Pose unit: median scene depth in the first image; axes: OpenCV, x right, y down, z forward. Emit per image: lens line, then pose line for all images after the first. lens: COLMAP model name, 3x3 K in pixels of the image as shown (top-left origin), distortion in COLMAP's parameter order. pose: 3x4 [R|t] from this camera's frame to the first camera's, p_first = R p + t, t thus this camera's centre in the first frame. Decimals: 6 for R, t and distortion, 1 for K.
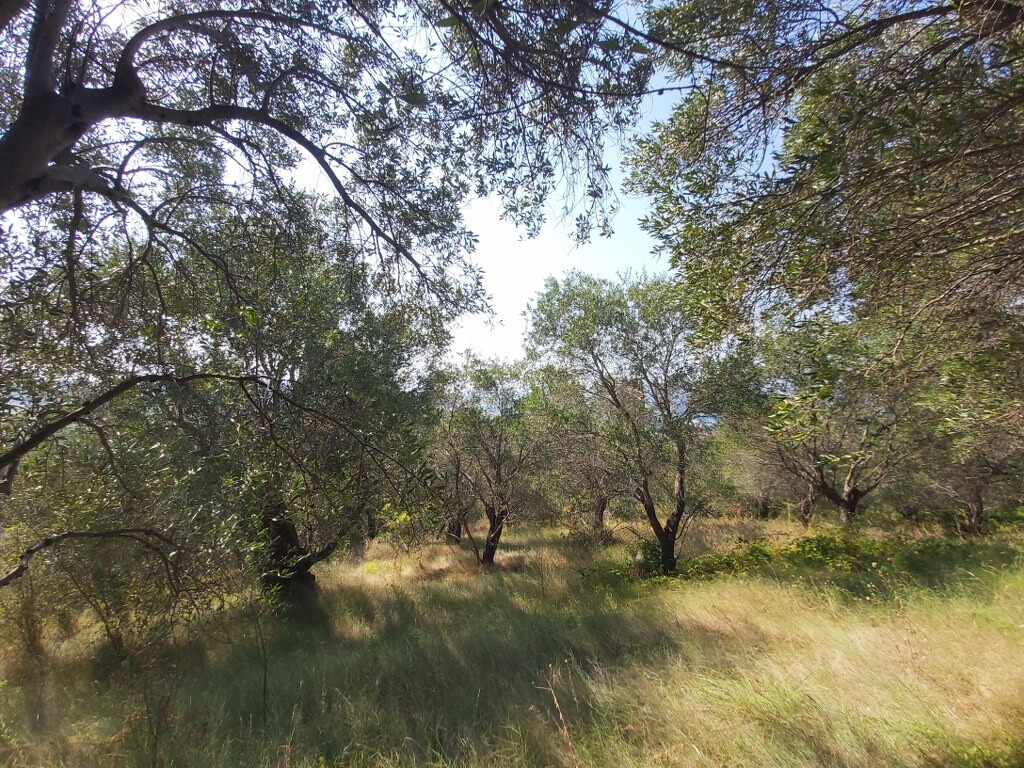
lens RADIAL K [[406.5, 0, 506.0], [0, 406.5, 385.2], [0, 0, 1]] dist [-0.000594, -0.003275]
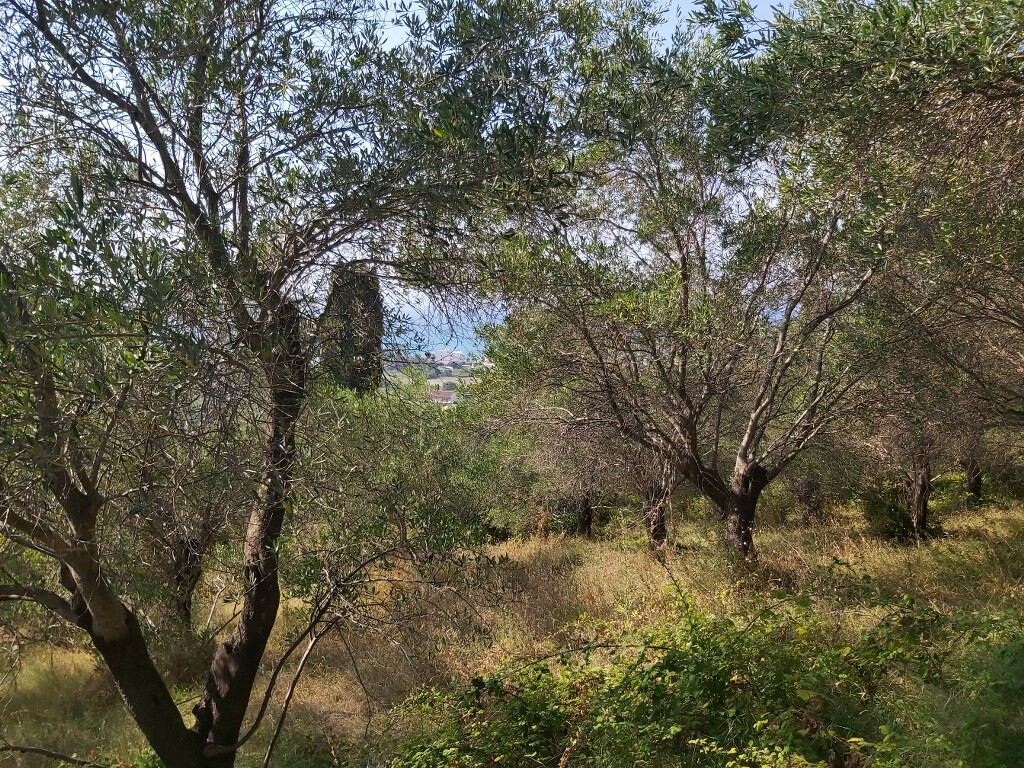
lens RADIAL K [[793.0, 0, 529.0], [0, 793.0, 387.8], [0, 0, 1]] dist [0.049482, -0.040072]
pose [[0.884544, -0.060531, 0.462512, 0.255232], [0.004189, 0.992535, 0.121888, 0.068109], [-0.466437, -0.105878, 0.878195, 0.368255]]
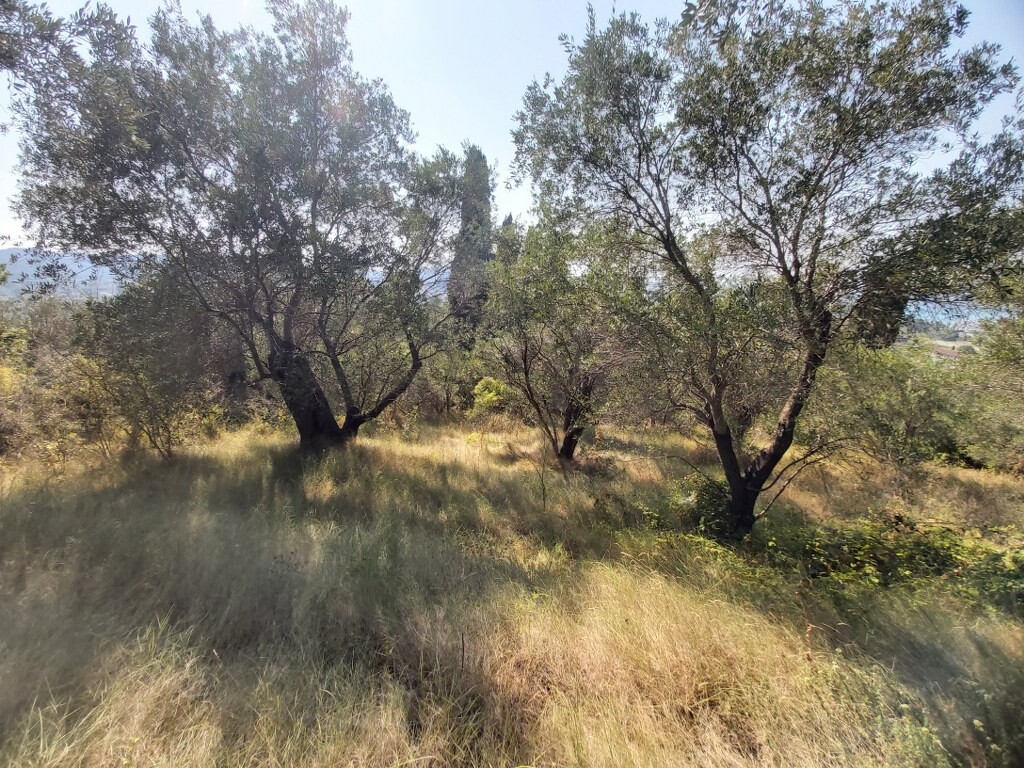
lens RADIAL K [[406.5, 0, 507.3], [0, 406.5, 374.5], [0, 0, 1]] dist [-0.000594, -0.003275]
pose [[0.889976, 0.105911, -0.443538, 0.231336], [0.002781, 0.971376, 0.237533, 0.035409], [0.455999, -0.212632, 0.864206, 0.235428]]
